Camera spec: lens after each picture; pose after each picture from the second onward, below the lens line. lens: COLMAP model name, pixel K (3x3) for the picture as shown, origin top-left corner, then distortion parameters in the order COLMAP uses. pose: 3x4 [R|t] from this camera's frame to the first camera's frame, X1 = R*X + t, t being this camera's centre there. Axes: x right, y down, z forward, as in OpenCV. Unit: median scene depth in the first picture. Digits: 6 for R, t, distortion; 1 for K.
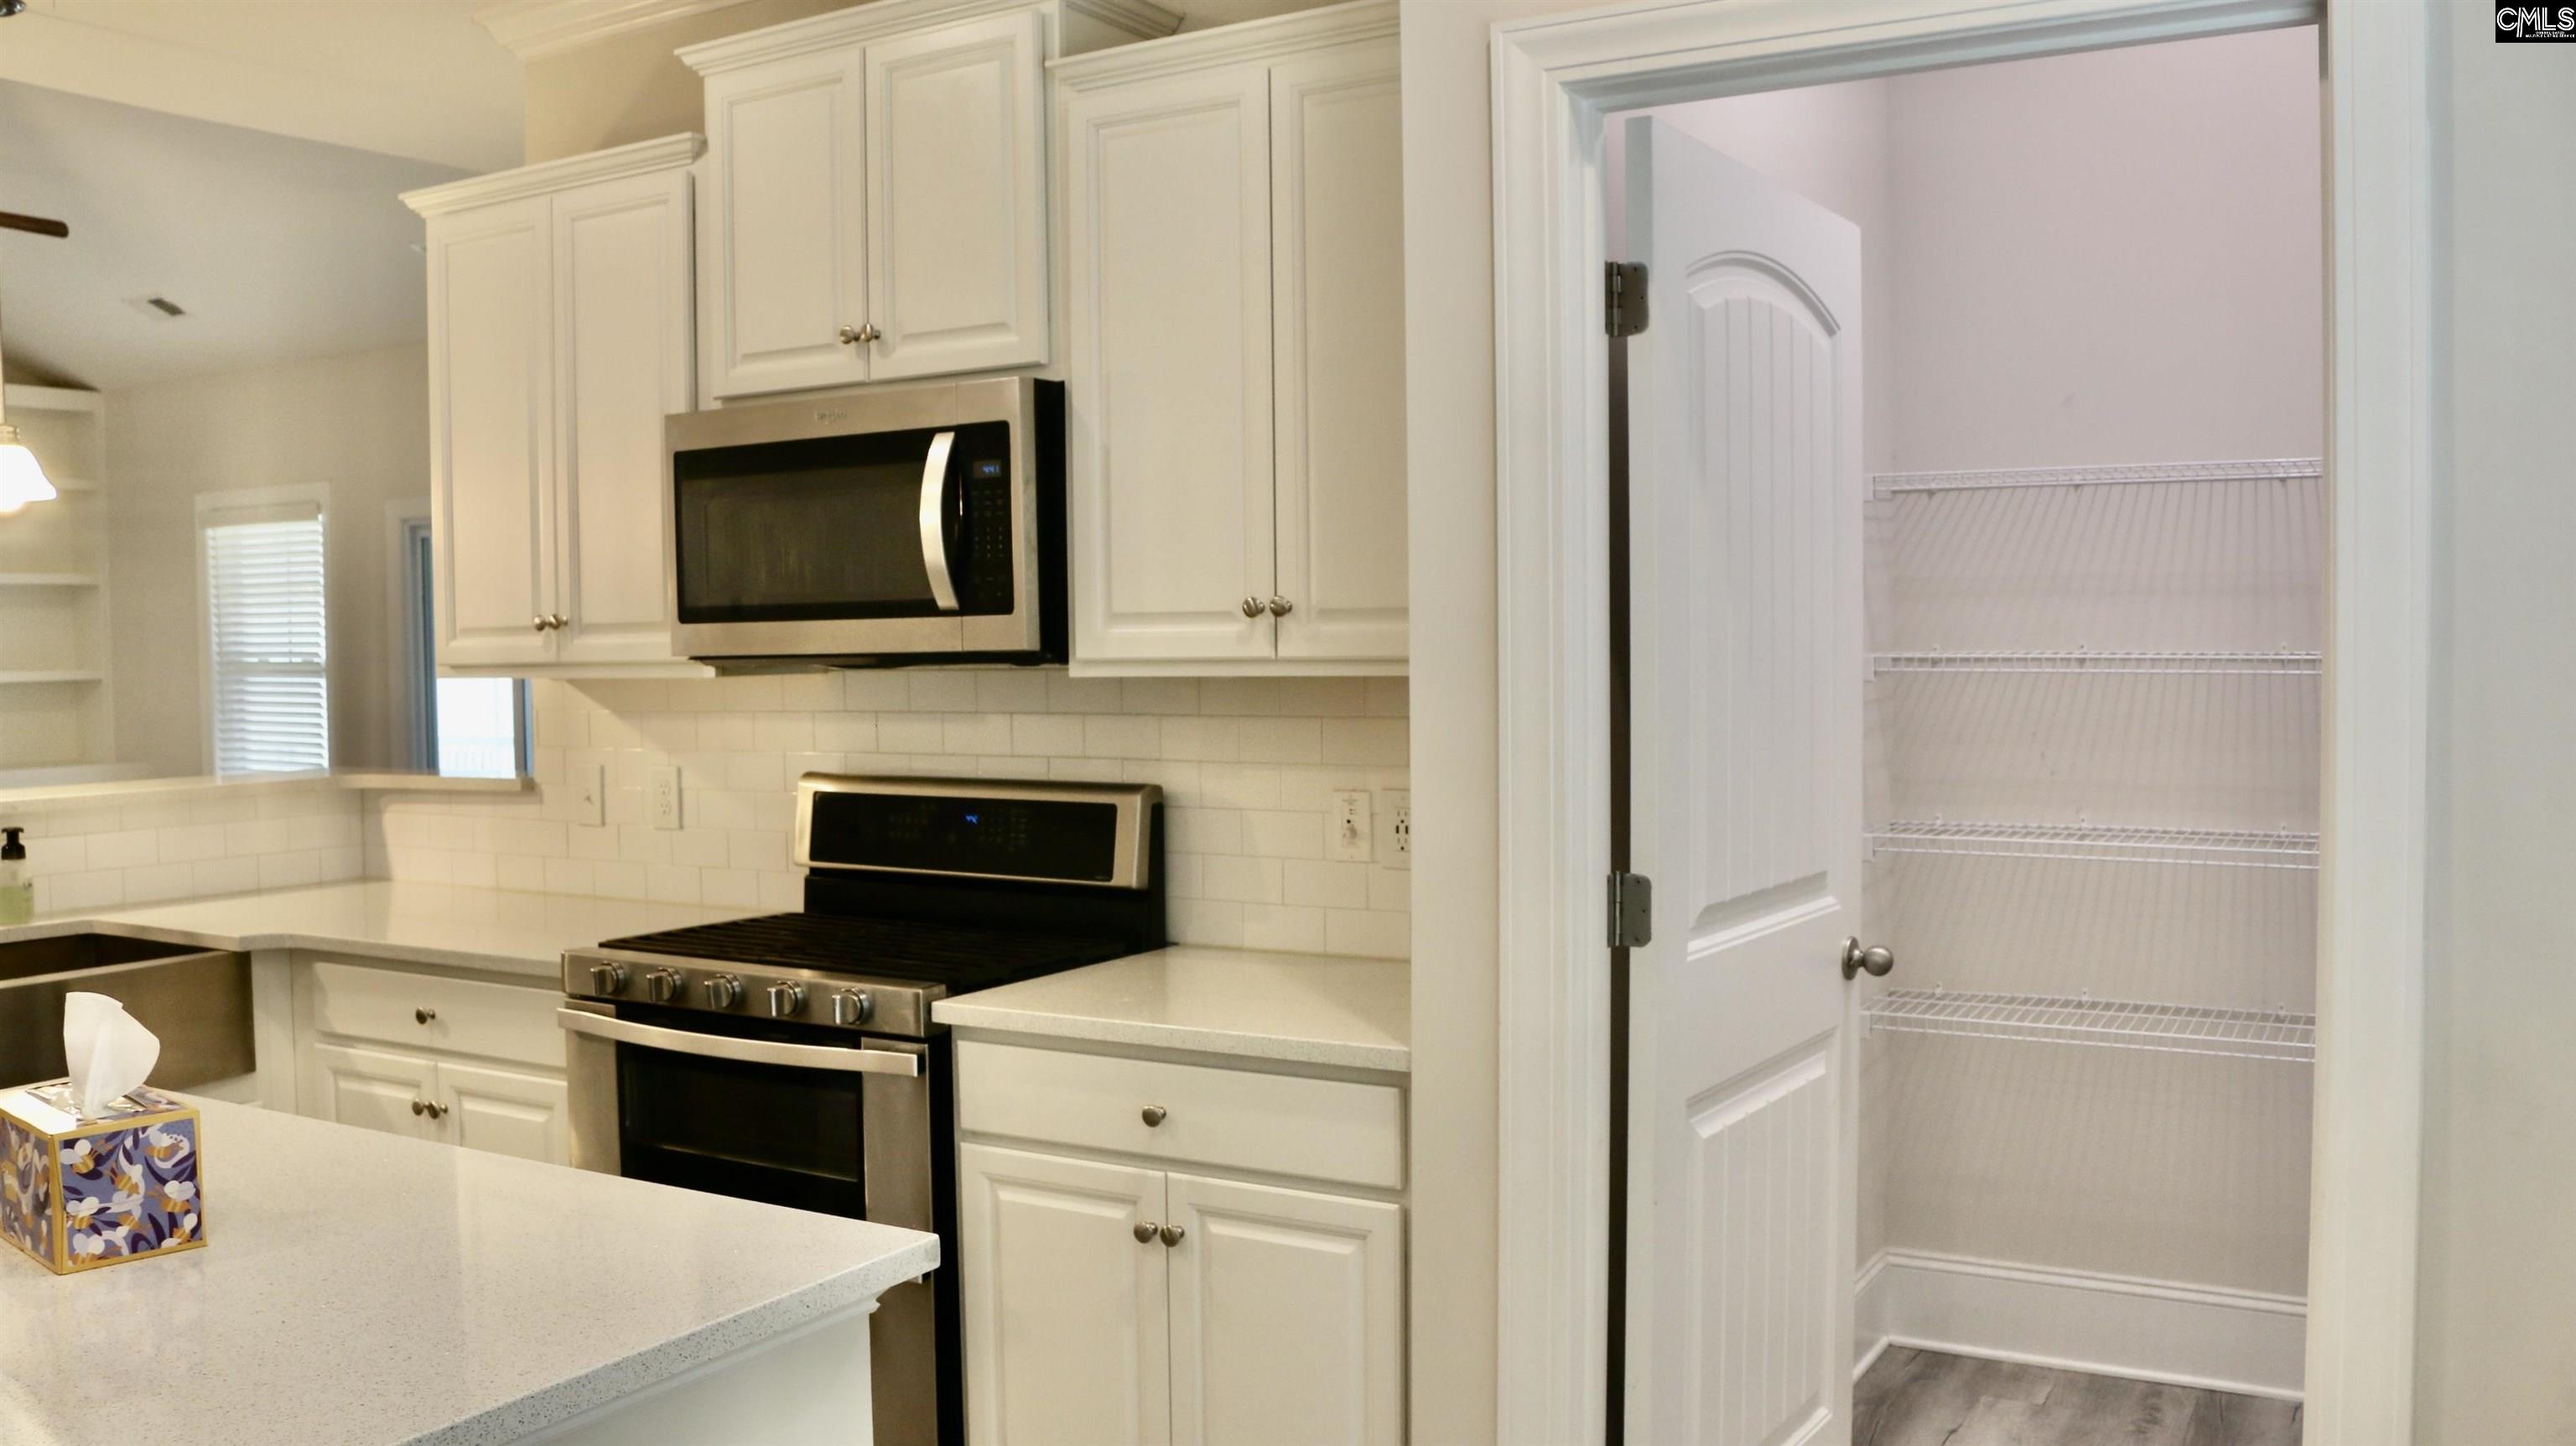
lens RADIAL K [[2117.1, 0, 1260.7], [0, 2117.1, 723.3], [0, 0, 1]] dist [-0.155961, 0.126502]
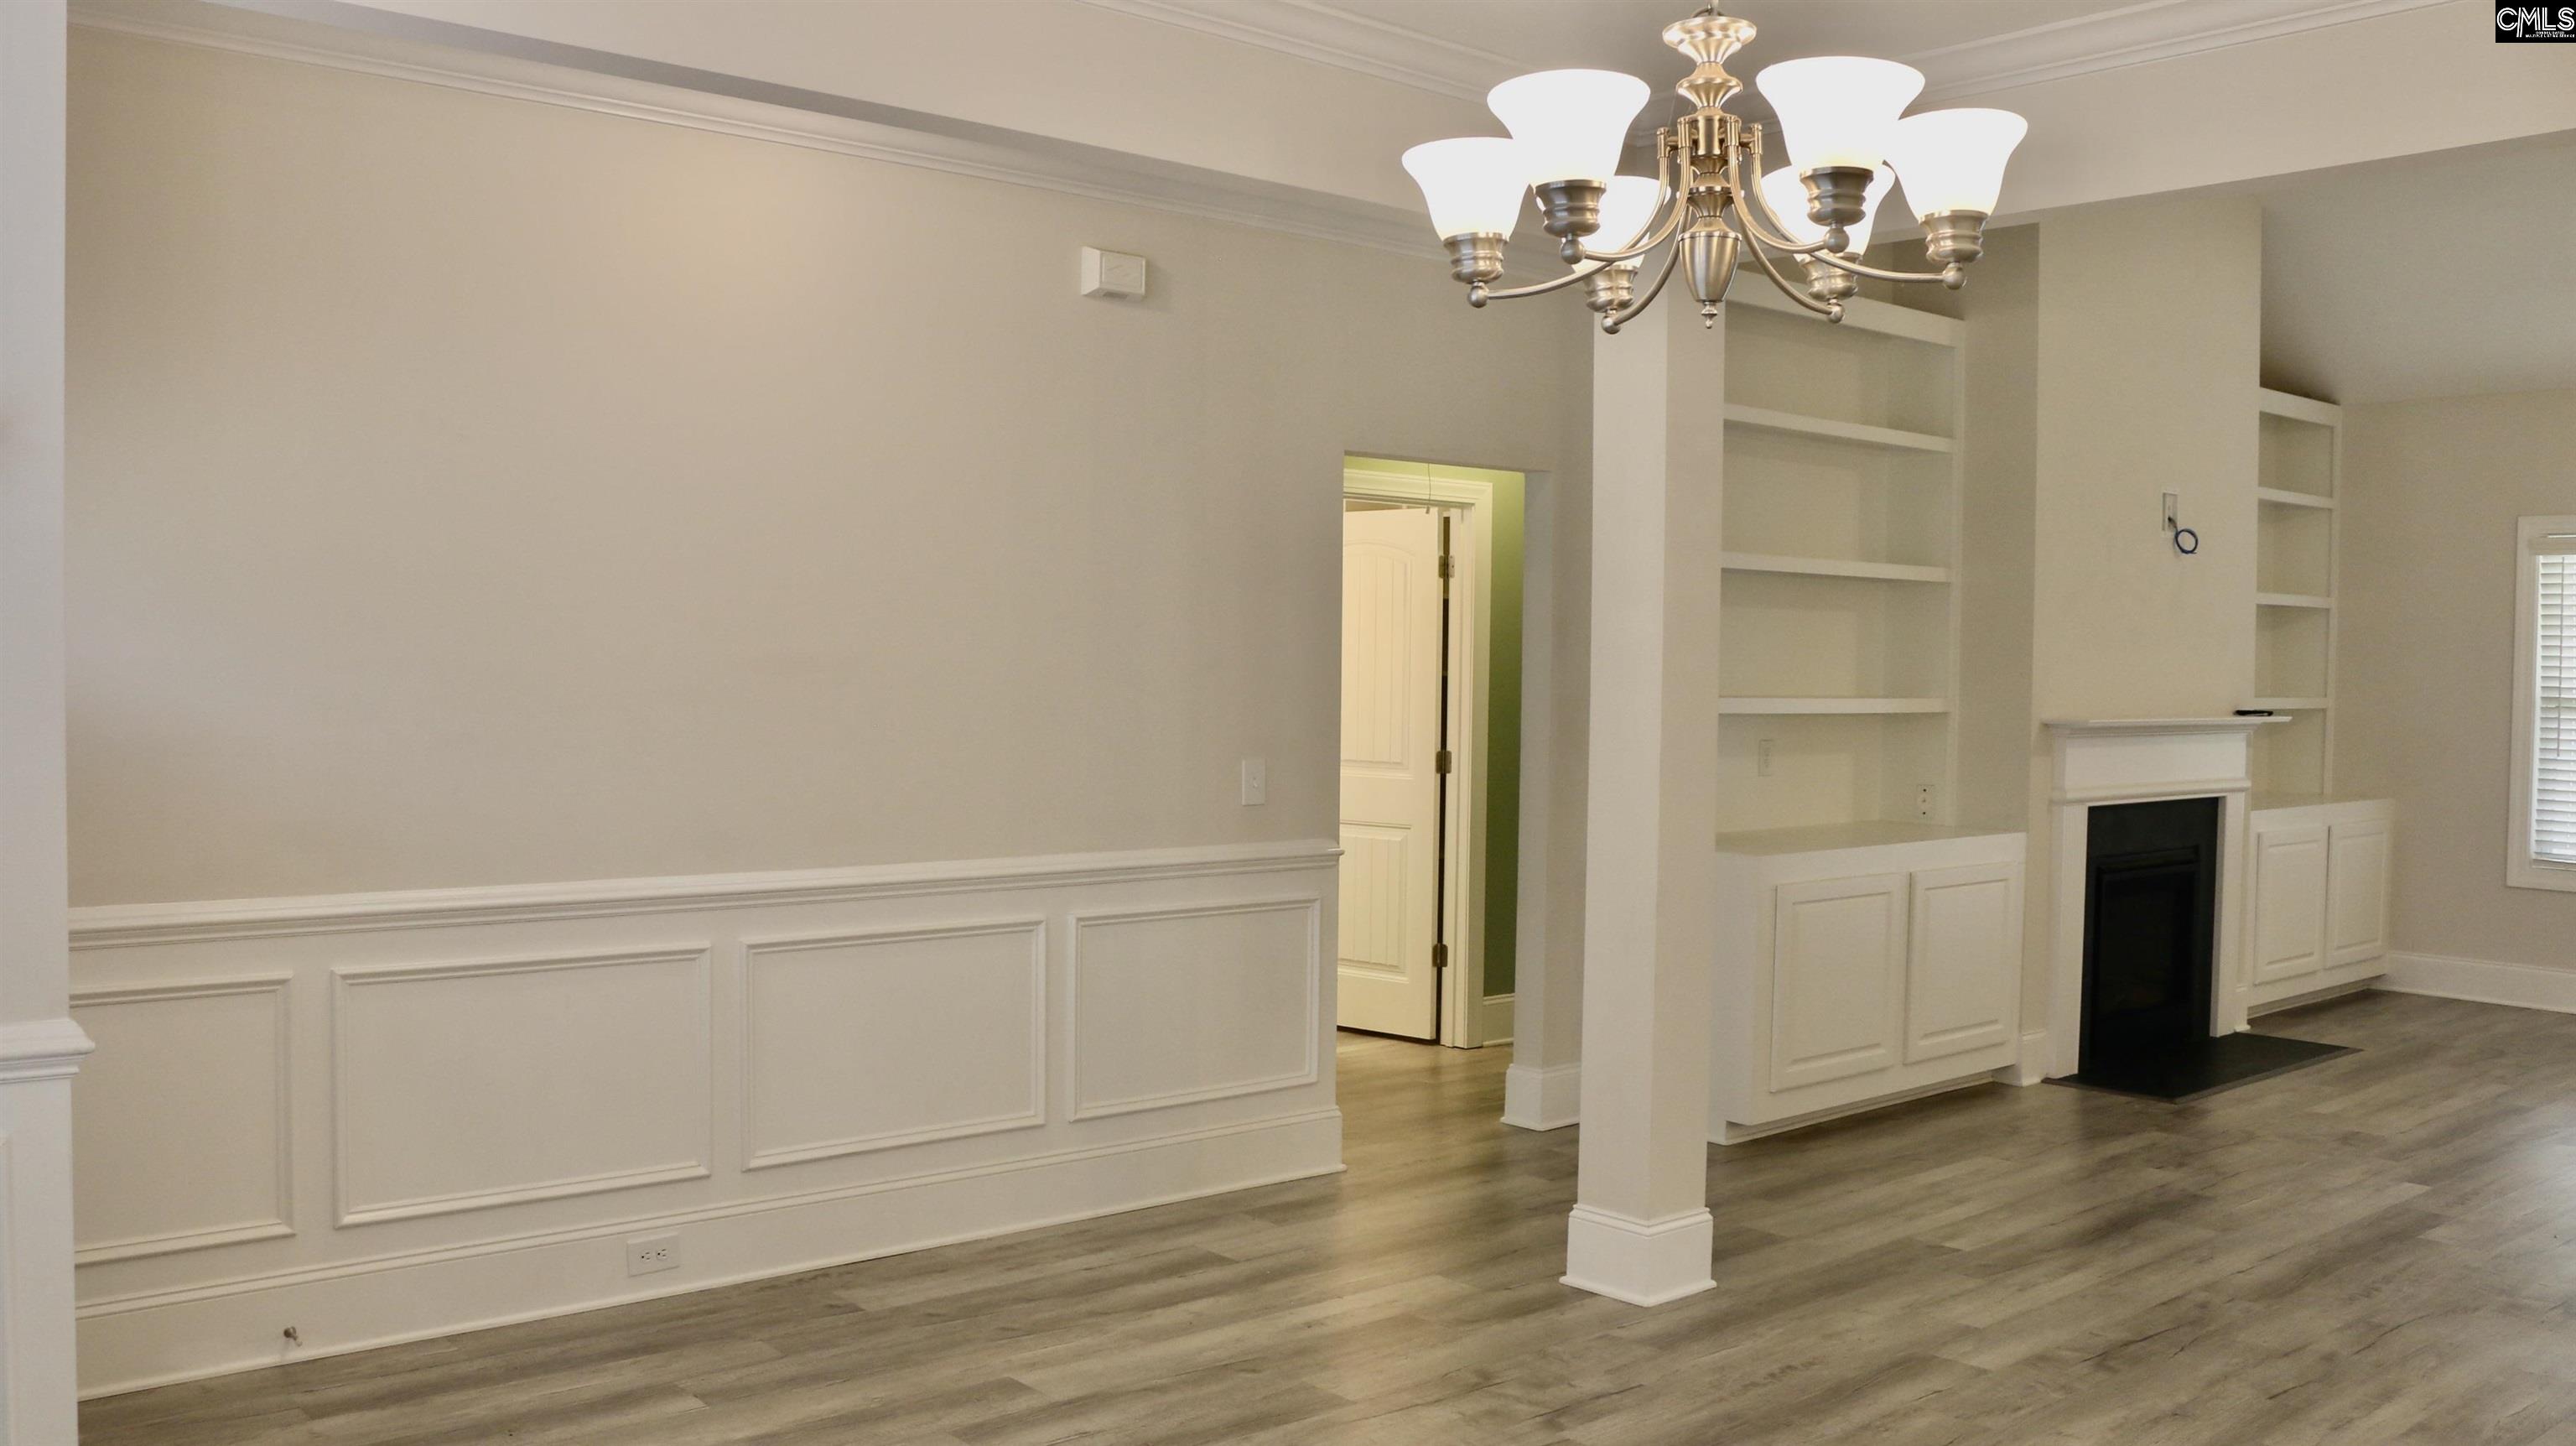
lens RADIAL K [[2121.0, 0, 1265.6], [0, 2121.0, 714.6], [0, 0, 1]] dist [-0.160869, 0.136532]
pose [[0.947912, 0.040449, -0.315953, -2.295358], [-0.045117, 0.998954, -0.007472, 0.033503], [0.315321, 0.021338, 0.948745, -0.191293]]
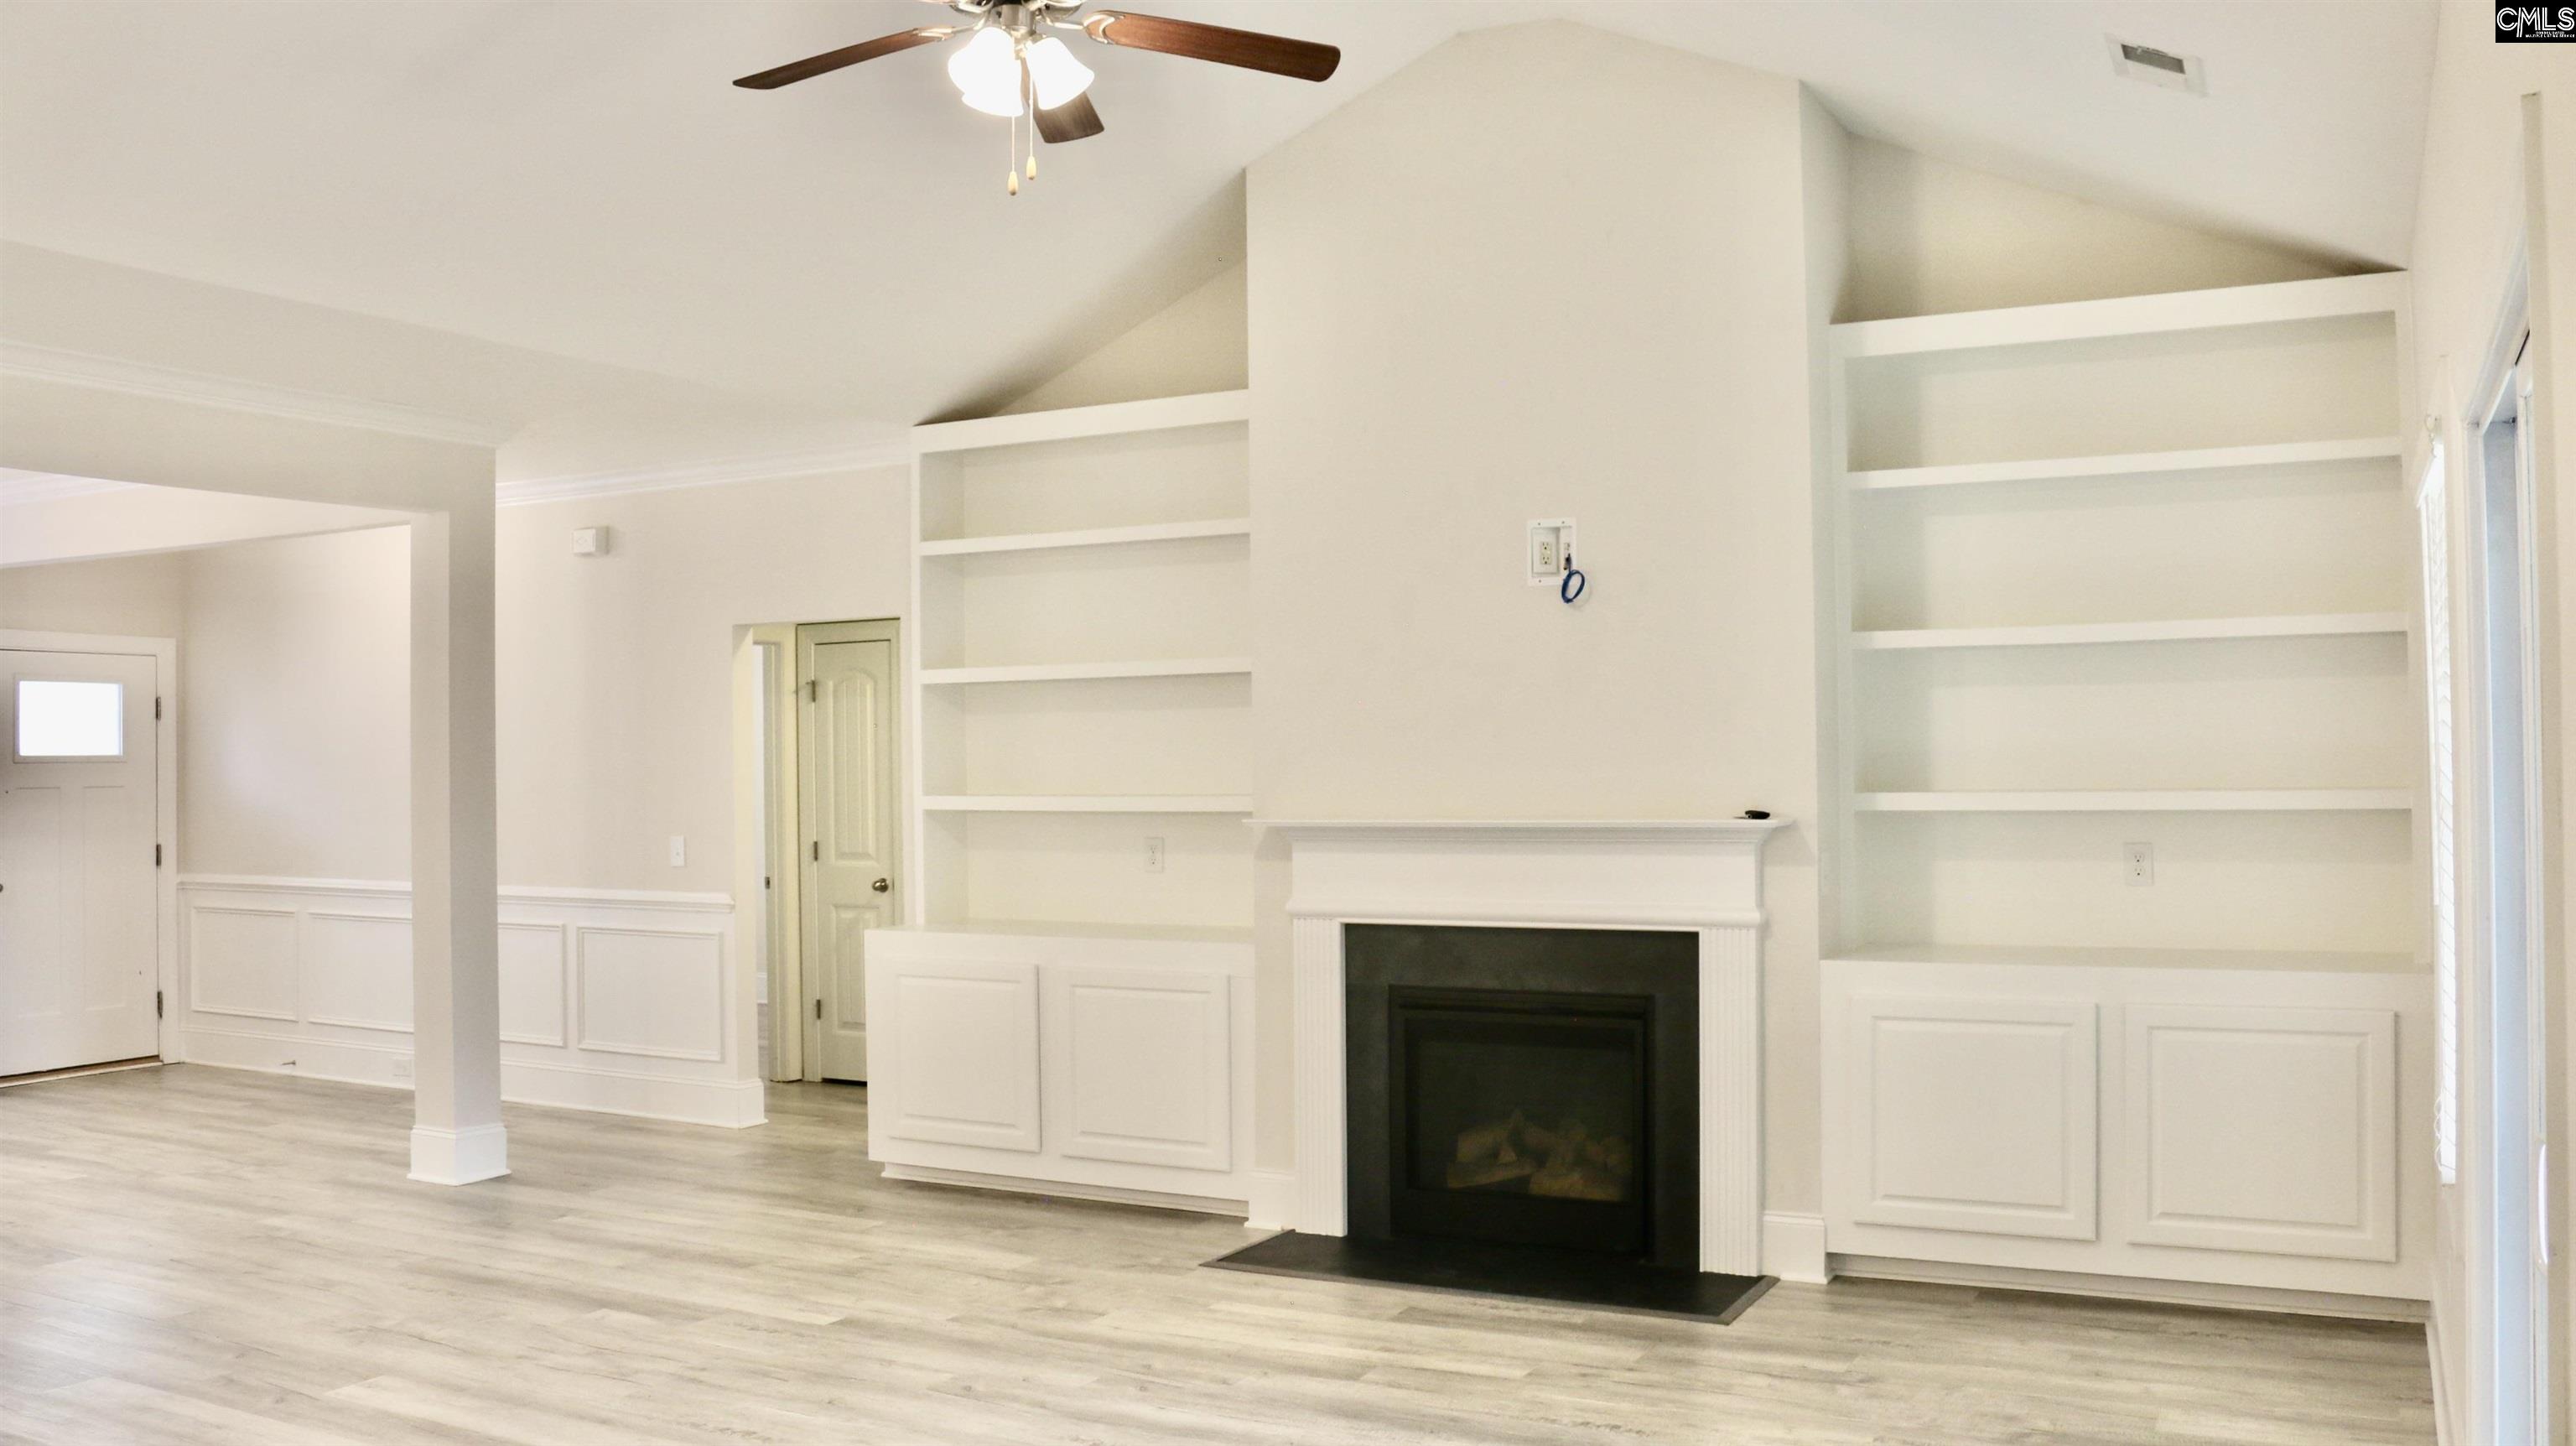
lens RADIAL K [[2117.1, 0, 1260.7], [0, 2117.1, 723.3], [0, 0, 1]] dist [-0.155961, 0.126502]
pose [[0.047385, -0.004115, -0.998868, -0.163226], [-0.033745, 0.999414, -0.005718, -0.096498], [0.998307, 0.033978, 0.047218, 2.108723]]
